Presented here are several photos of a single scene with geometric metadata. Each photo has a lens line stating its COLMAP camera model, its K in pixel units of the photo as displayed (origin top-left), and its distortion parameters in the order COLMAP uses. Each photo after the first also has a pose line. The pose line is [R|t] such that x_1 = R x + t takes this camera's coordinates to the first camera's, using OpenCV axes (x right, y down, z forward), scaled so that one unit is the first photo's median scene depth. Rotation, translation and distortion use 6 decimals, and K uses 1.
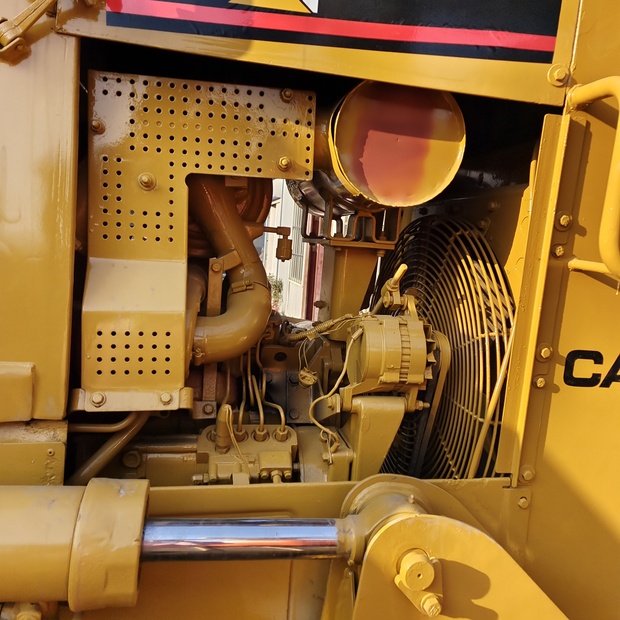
lens RADIAL K [[567.1, 0, 315.4], [0, 567.1, 310.3], [0, 0, 1]] dist [0.069951, 0.000000]
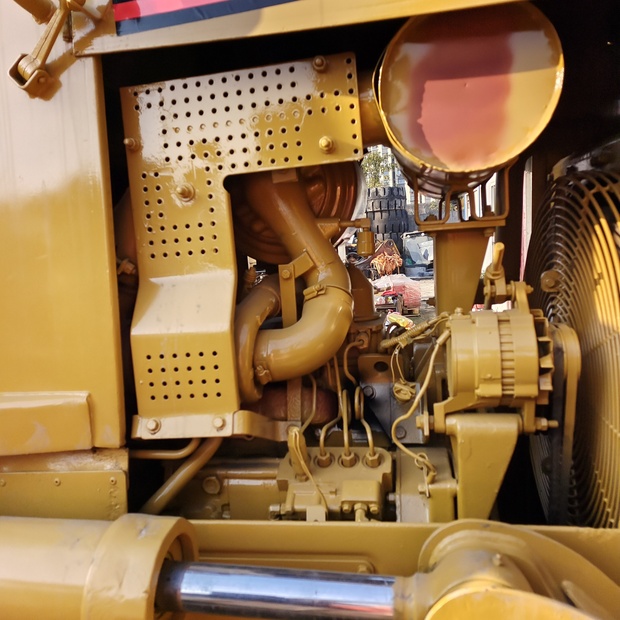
lens RADIAL K [[567.1, 0, 306.6], [0, 567.1, 311.3], [0, 0, 1]] dist [0.069951, 0.000000]
pose [[0.926777, -0.085752, -0.365693, 0.208007], [0.085810, 0.996181, -0.016128, 0.001566], [0.365680, -0.016433, 0.930596, 0.191635]]
